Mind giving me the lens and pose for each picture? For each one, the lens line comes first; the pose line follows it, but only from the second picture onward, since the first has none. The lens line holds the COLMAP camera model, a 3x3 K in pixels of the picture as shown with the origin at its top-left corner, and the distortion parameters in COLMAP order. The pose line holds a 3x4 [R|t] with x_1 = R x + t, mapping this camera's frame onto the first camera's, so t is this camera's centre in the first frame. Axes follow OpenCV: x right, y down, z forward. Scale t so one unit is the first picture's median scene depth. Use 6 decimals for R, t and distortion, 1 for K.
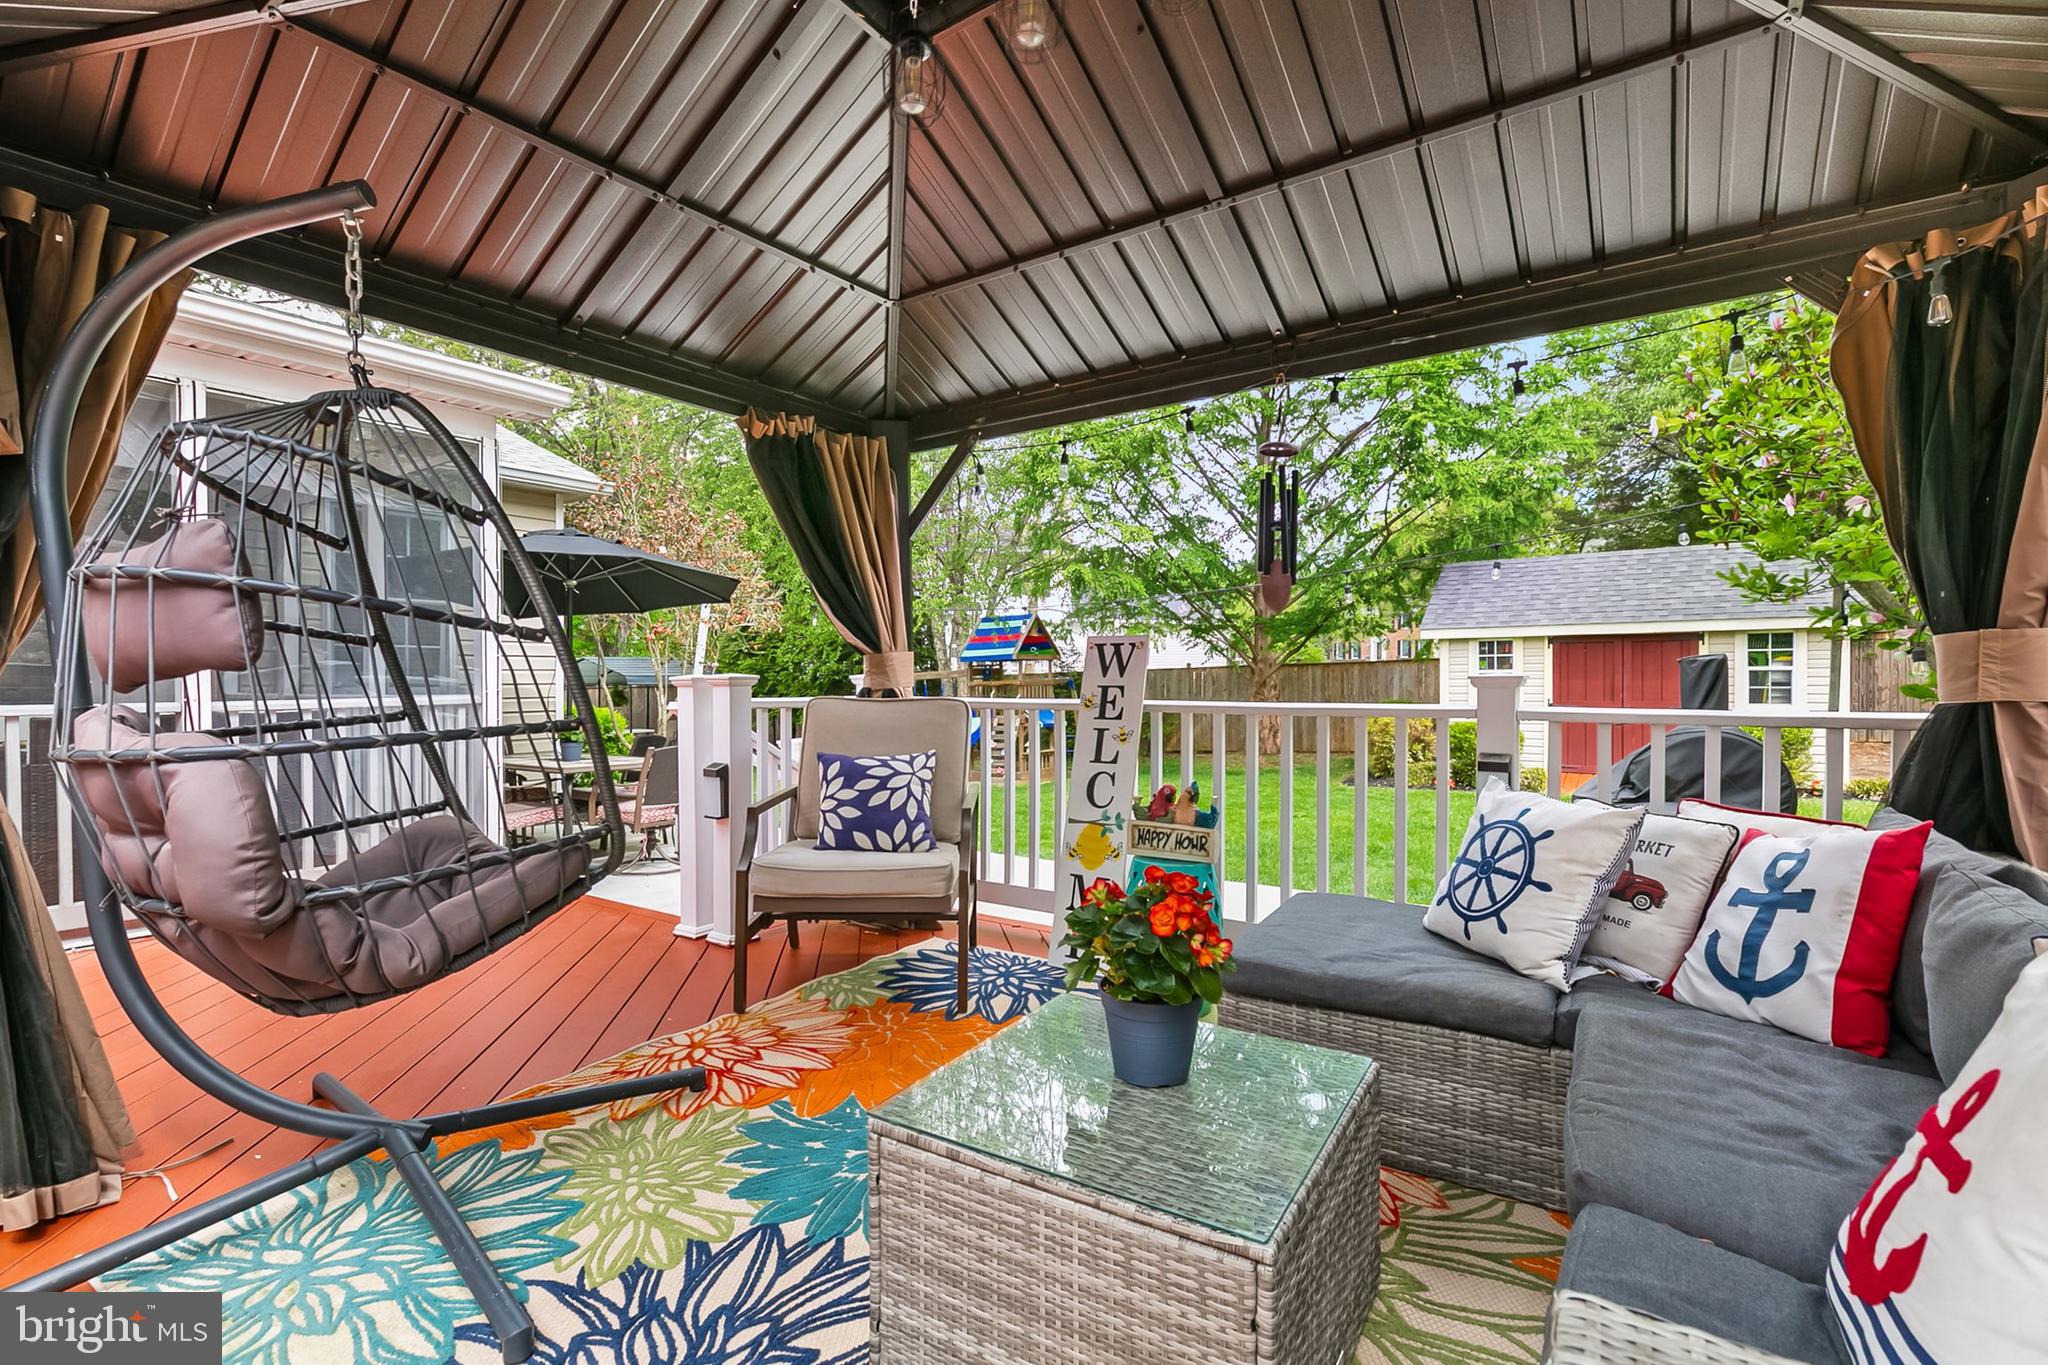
lens RADIAL K [[937.7, 0, 1031.9], [0, 937.7, 695.0], [0, 0, 1]] dist [0.011738, 0.000130]
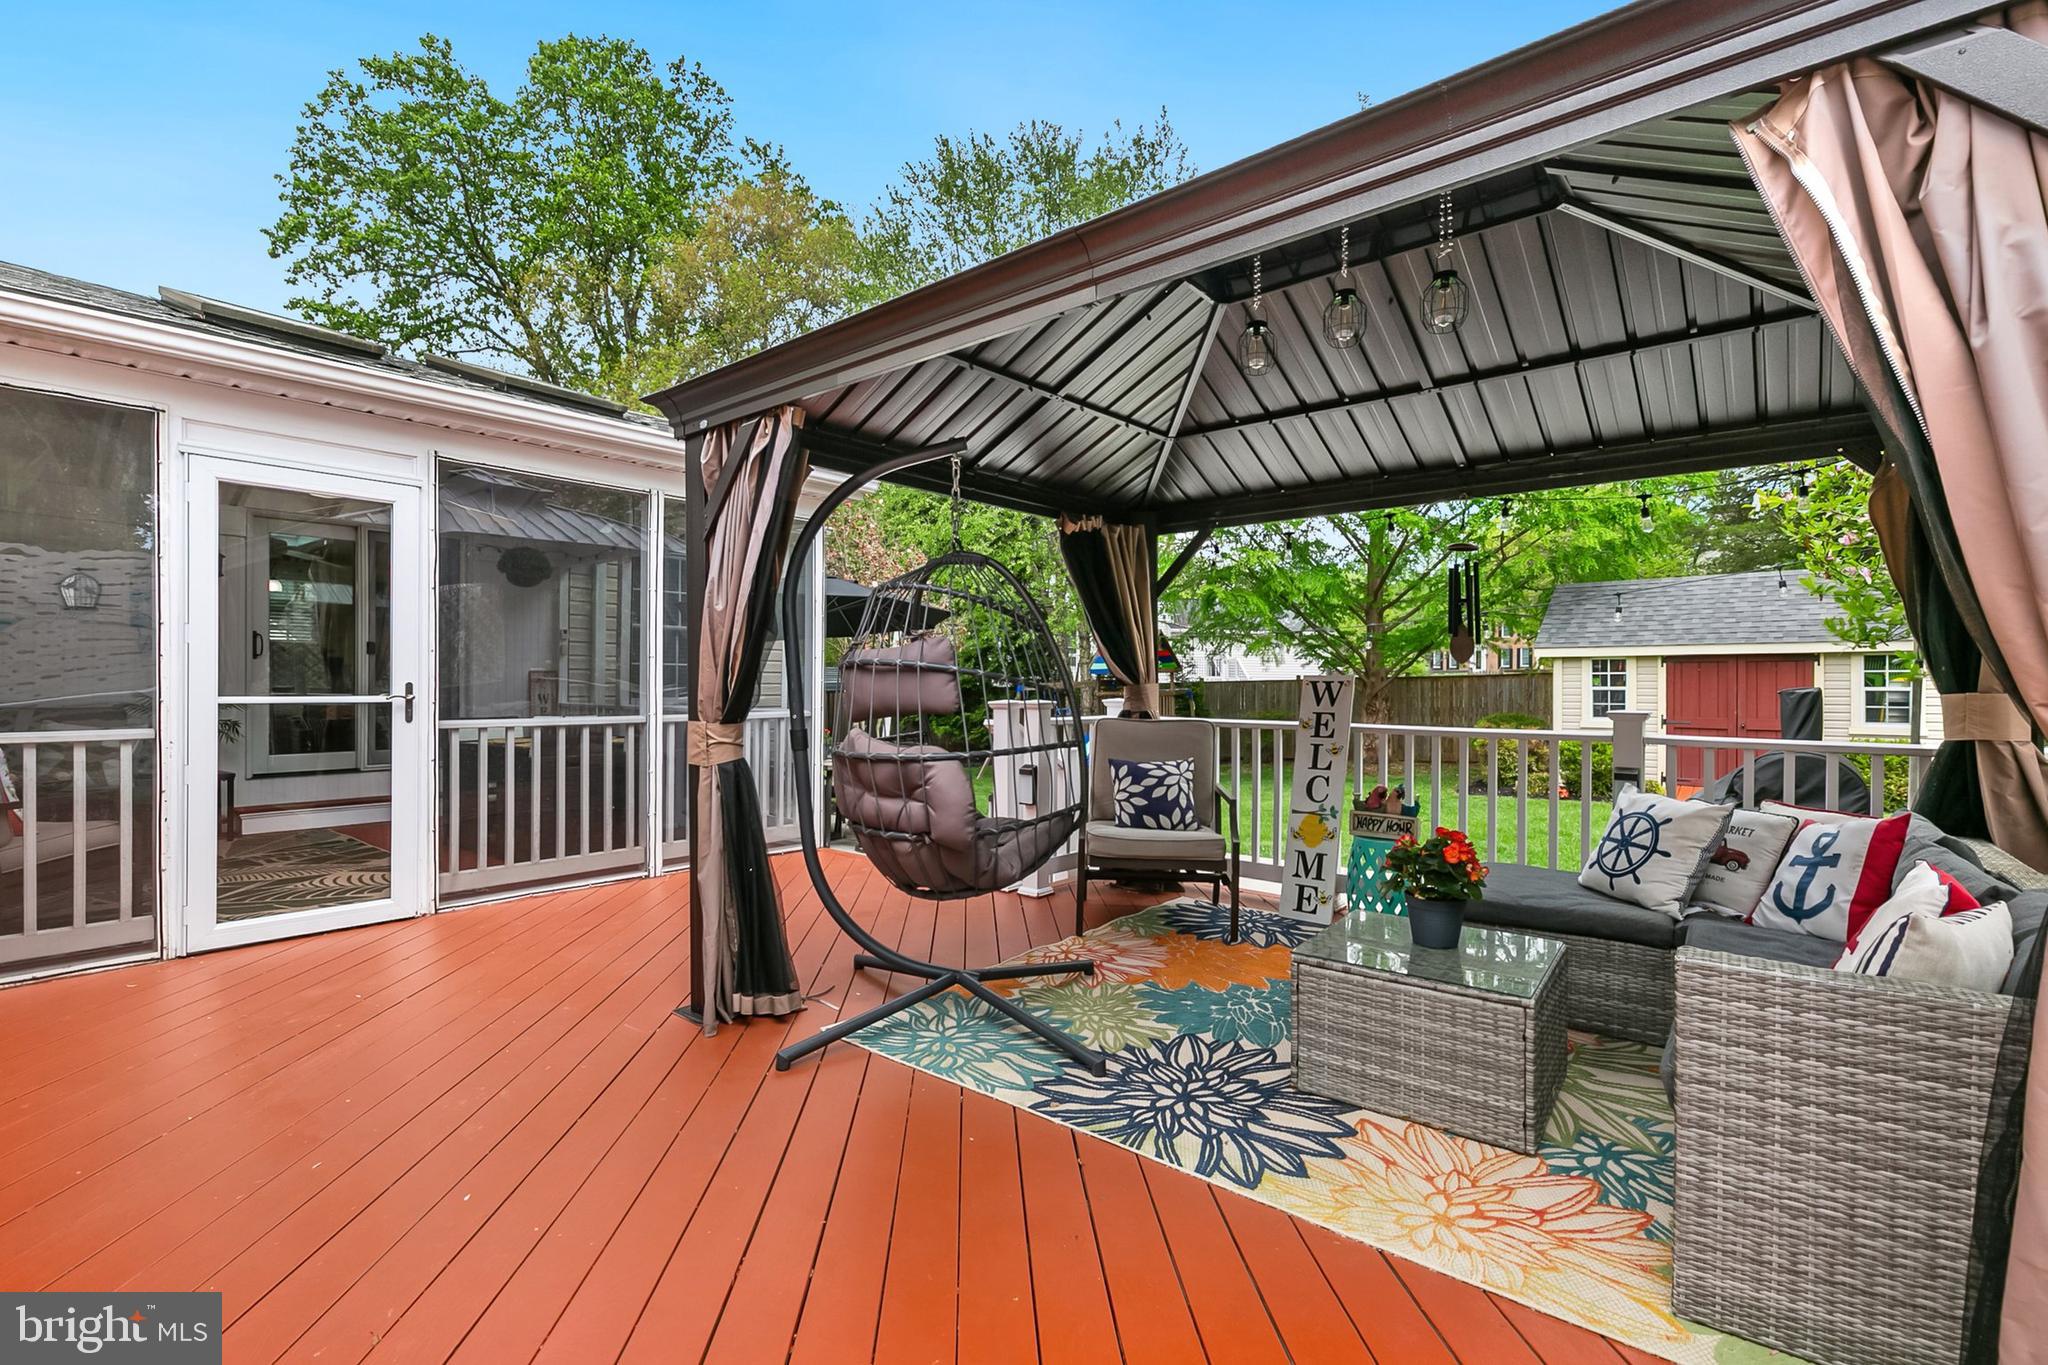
lens RADIAL K [[937.7, 0, 1025.2], [0, 937.7, 684.8], [0, 0, 1]] dist [0.011738, 0.000130]
pose [[0.995898, 0.008395, -0.090089, -0.293451], [-0.009720, 0.999851, -0.014278, -0.034588], [0.089955, 0.015095, 0.995831, -0.514052]]
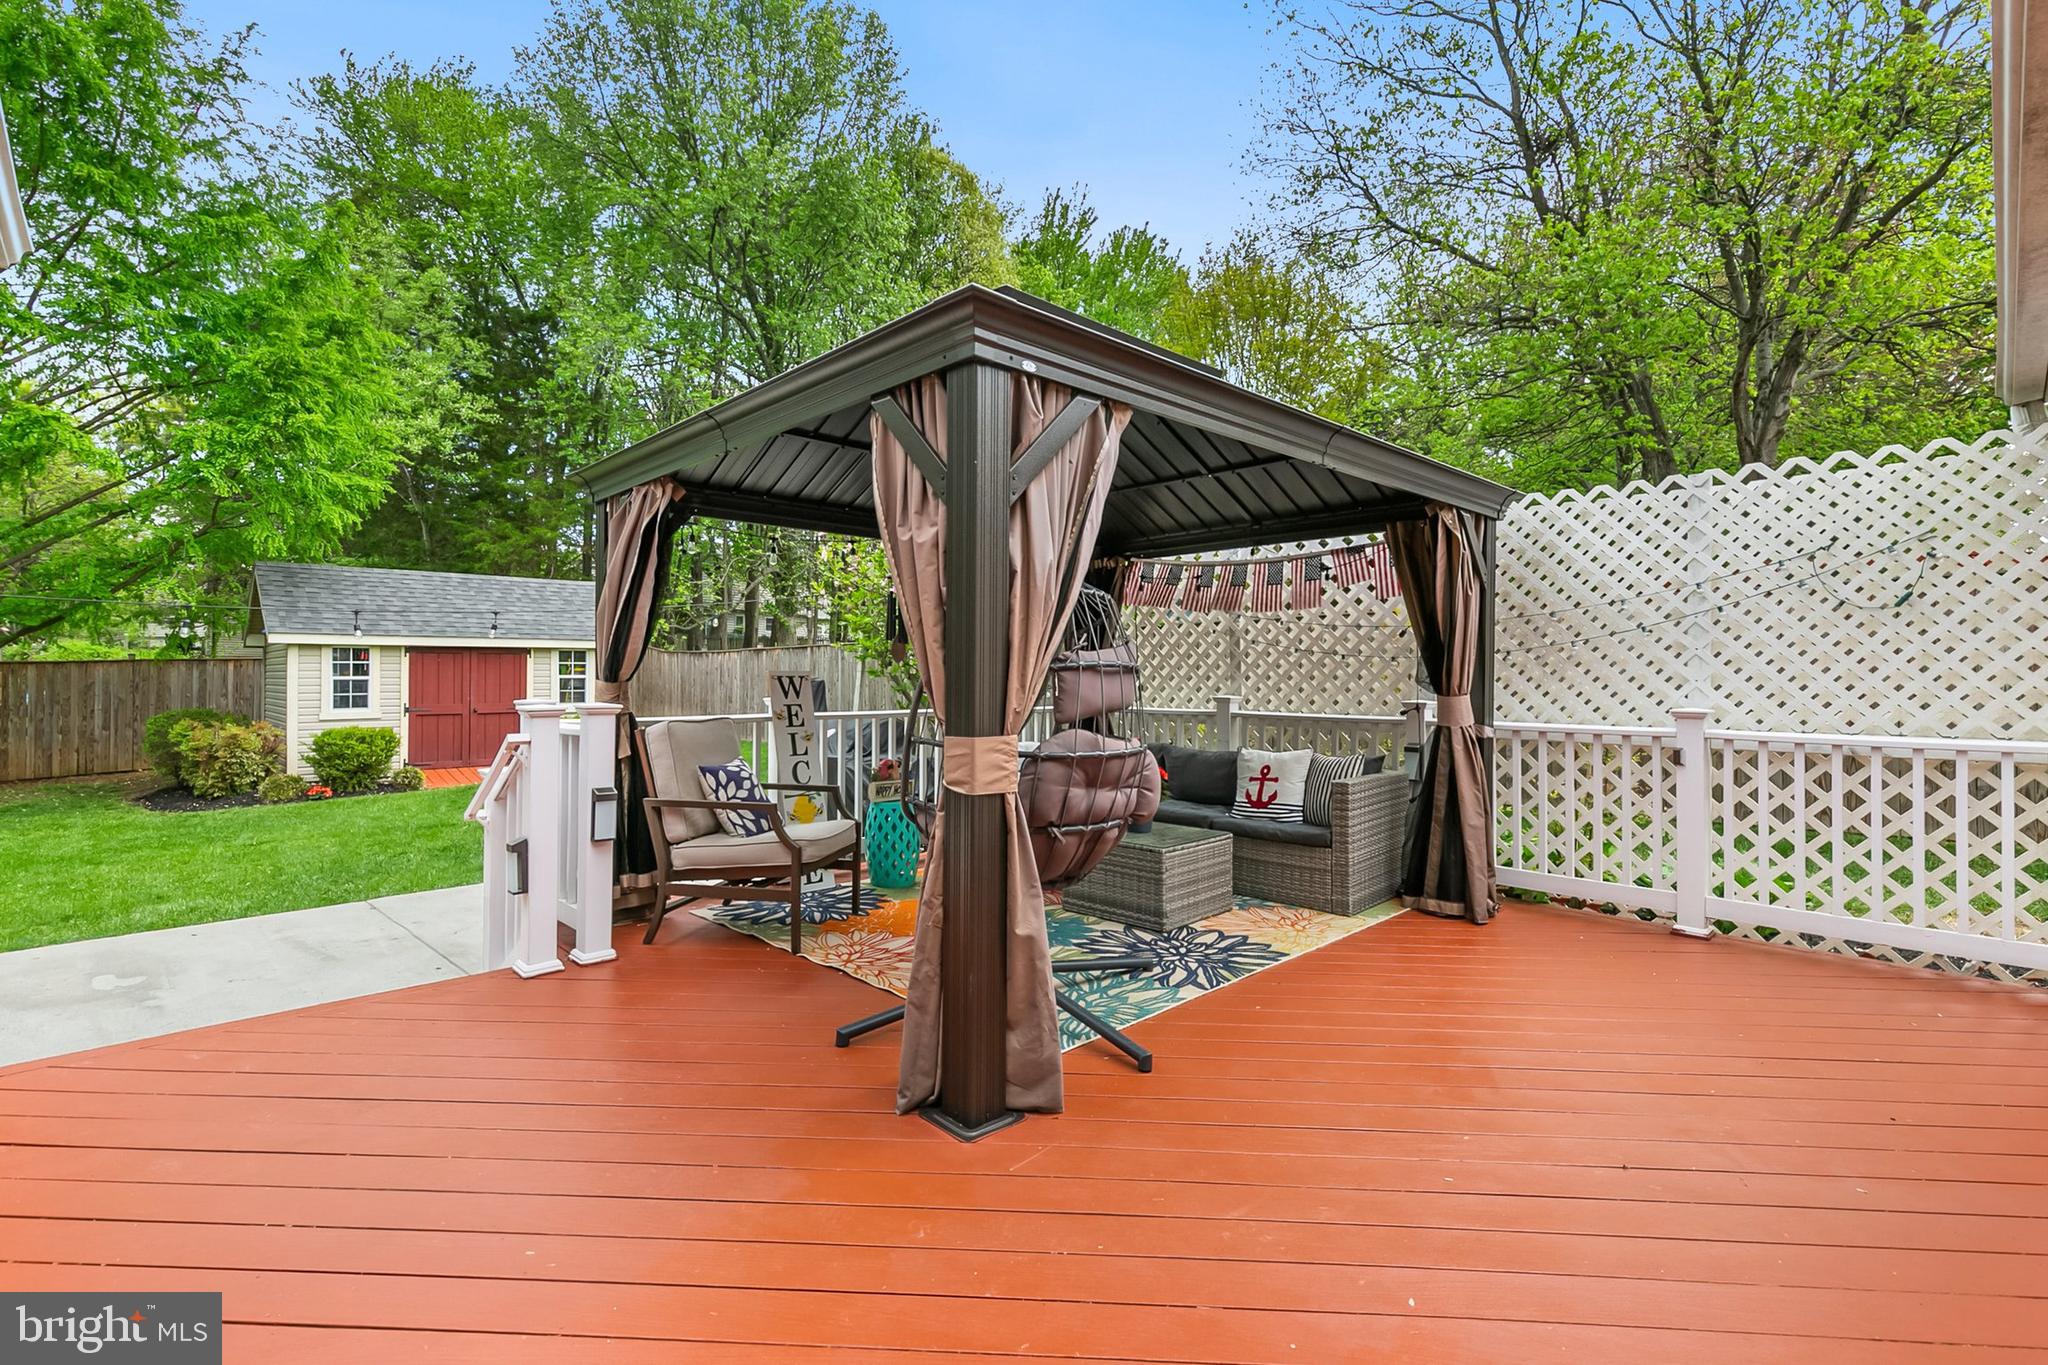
lens RADIAL K [[937.7, 0, 1022.4], [0, 937.7, 672.3], [0, 0, 1]] dist [0.011738, 0.000130]
pose [[0.177808, 0.005188, 0.984051, -1.748162], [0.014568, 0.999863, -0.007904, -0.057848], [-0.983957, 0.015741, 0.177708, 0.480789]]
